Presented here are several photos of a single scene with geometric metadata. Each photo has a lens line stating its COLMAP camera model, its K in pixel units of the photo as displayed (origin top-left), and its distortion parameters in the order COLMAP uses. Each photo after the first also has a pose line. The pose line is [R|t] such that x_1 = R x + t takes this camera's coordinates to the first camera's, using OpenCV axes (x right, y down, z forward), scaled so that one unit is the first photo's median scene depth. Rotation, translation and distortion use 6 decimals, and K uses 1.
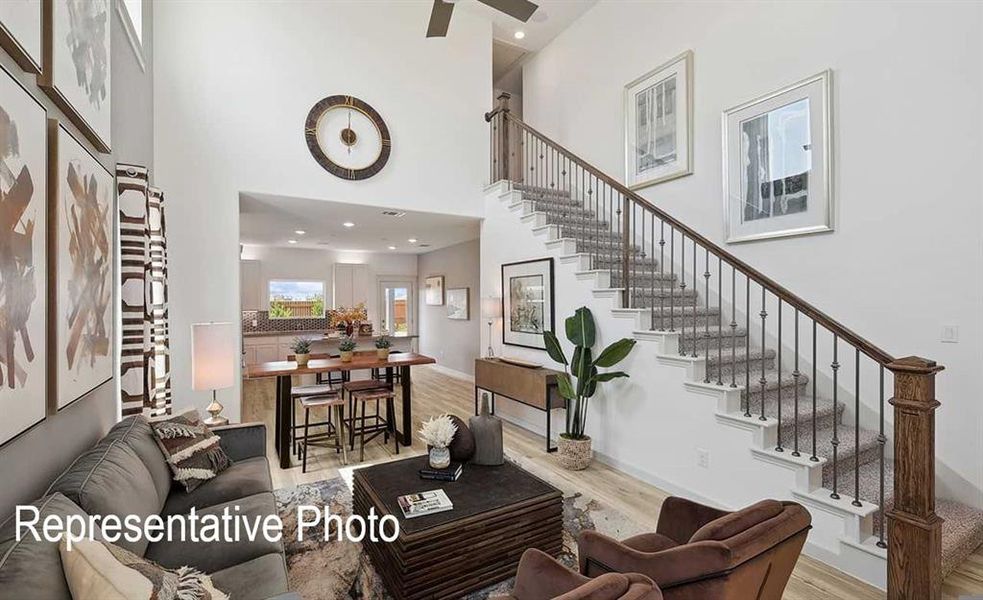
lens RADIAL K [[430.5, 0, 497.6], [0, 430.5, 301.0], [0, 0, 1]] dist [0.004286, 0.000333]
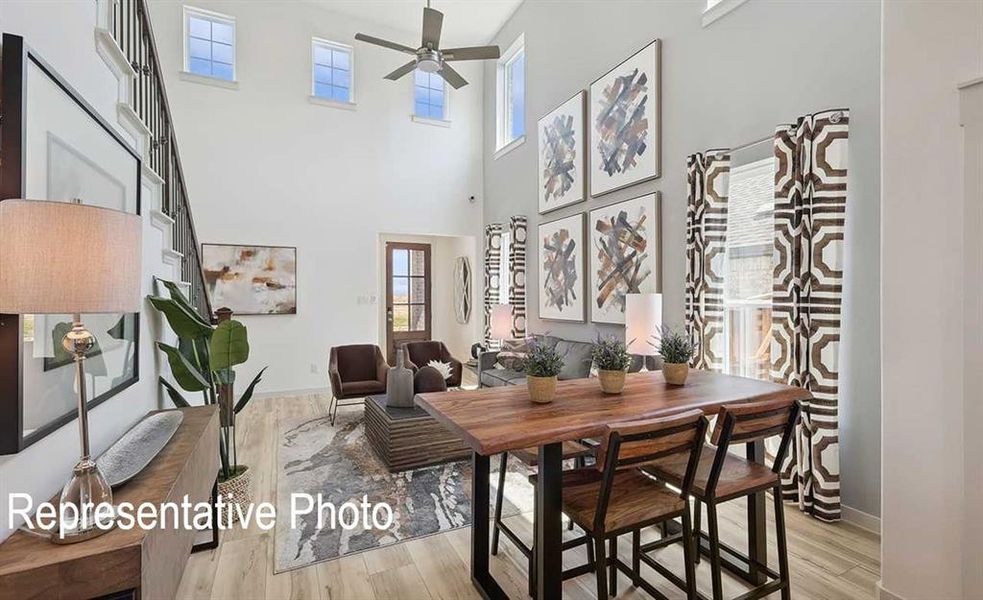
lens RADIAL K [[430.5, 0, 489.1], [0, 430.5, 298.3], [0, 0, 1]] dist [0.004286, 0.000333]
pose [[-0.996455, 0.001254, 0.084115, -0.389616], [0.001505, 0.999995, 0.002918, 0.064044], [-0.084111, 0.003034, -0.996452, 2.230266]]
